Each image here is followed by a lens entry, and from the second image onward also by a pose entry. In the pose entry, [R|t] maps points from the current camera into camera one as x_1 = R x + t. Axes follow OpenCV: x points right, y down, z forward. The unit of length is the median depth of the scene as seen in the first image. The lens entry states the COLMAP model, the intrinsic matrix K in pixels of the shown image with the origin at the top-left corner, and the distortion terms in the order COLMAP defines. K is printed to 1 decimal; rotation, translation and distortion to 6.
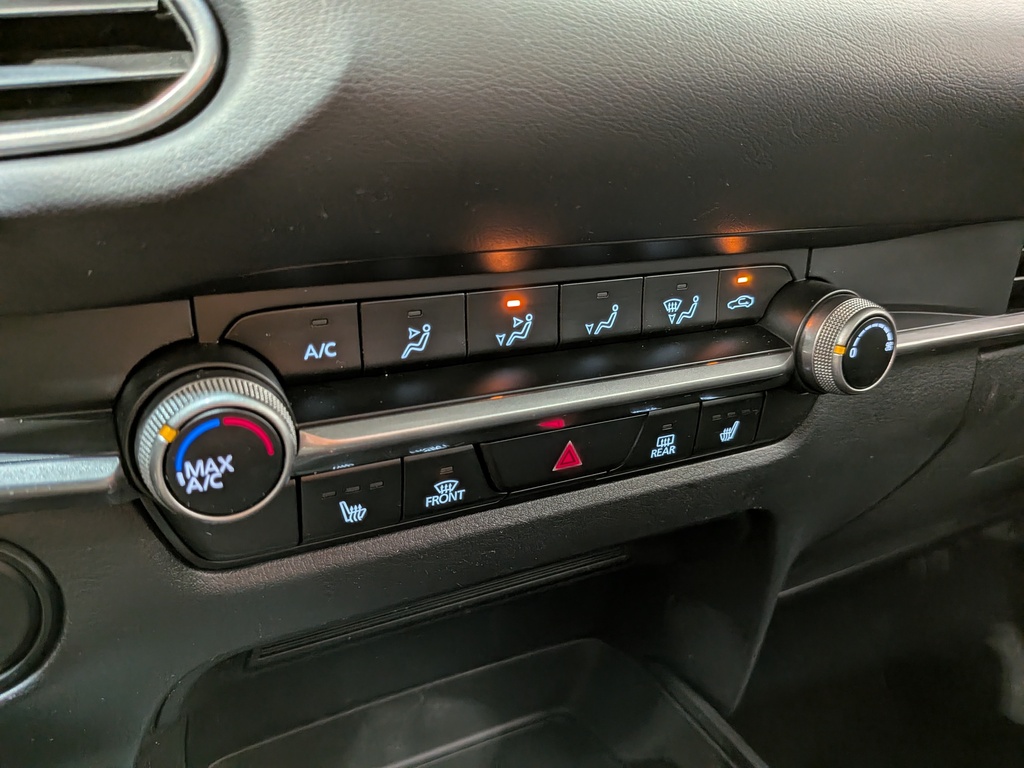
lens RADIAL K [[728.5, 0, 472.7], [0, 728.5, 383.8], [0, 0, 1]] dist [-0.005586, -0.005562]
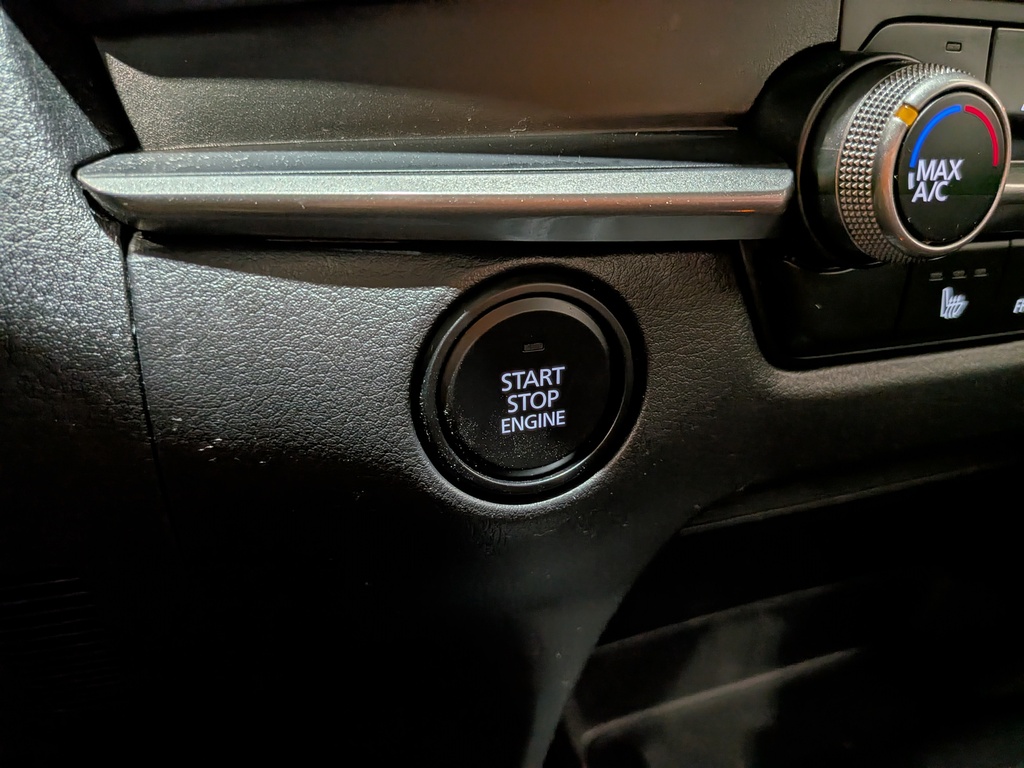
lens RADIAL K [[742.4, 0, 512.0], [0, 742.4, 384.0], [0, 0, 1]] dist [-0.011355, -0.006424]
pose [[0.993978, 0.028933, -0.105688, -0.578487], [-0.026209, 0.999290, 0.027067, 0.264402], [0.106396, -0.024134, 0.994031, 0.150119]]
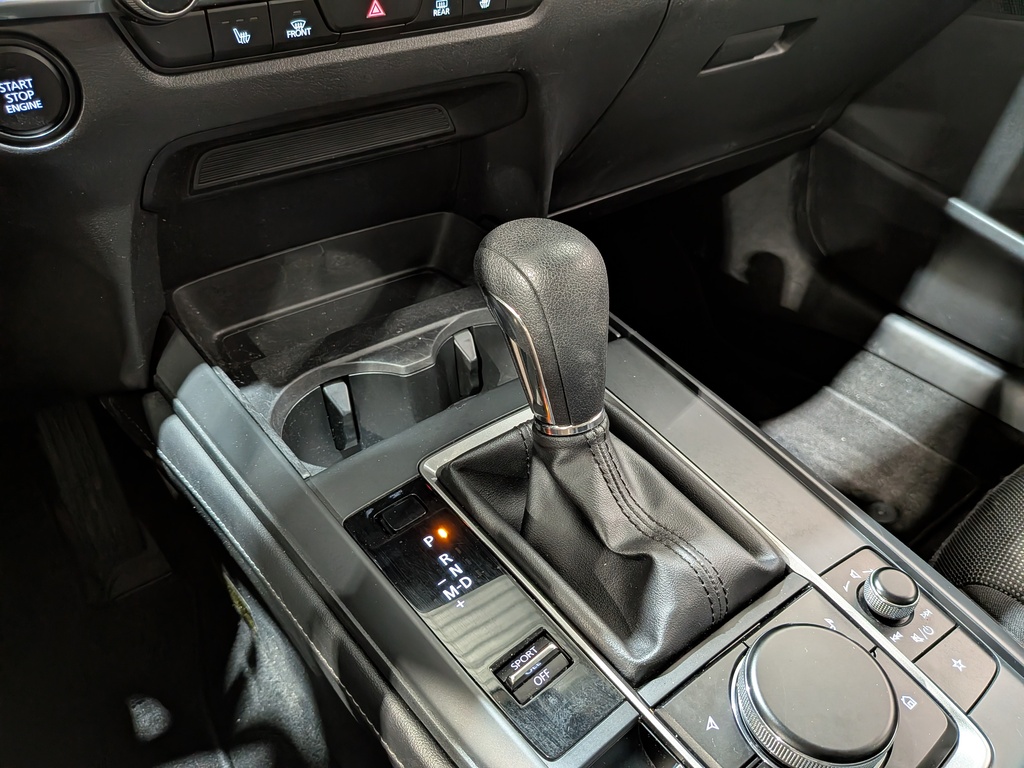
lens RADIAL K [[742.4, 0, 512.0], [0, 742.4, 384.0], [0, 0, 1]] dist [-0.011355, -0.006424]
pose [[0.986142, -0.094741, 0.136191, 0.148886], [0.041564, 0.935813, 0.350038, 0.370850], [-0.160612, -0.339526, 0.926782, -1.000099]]
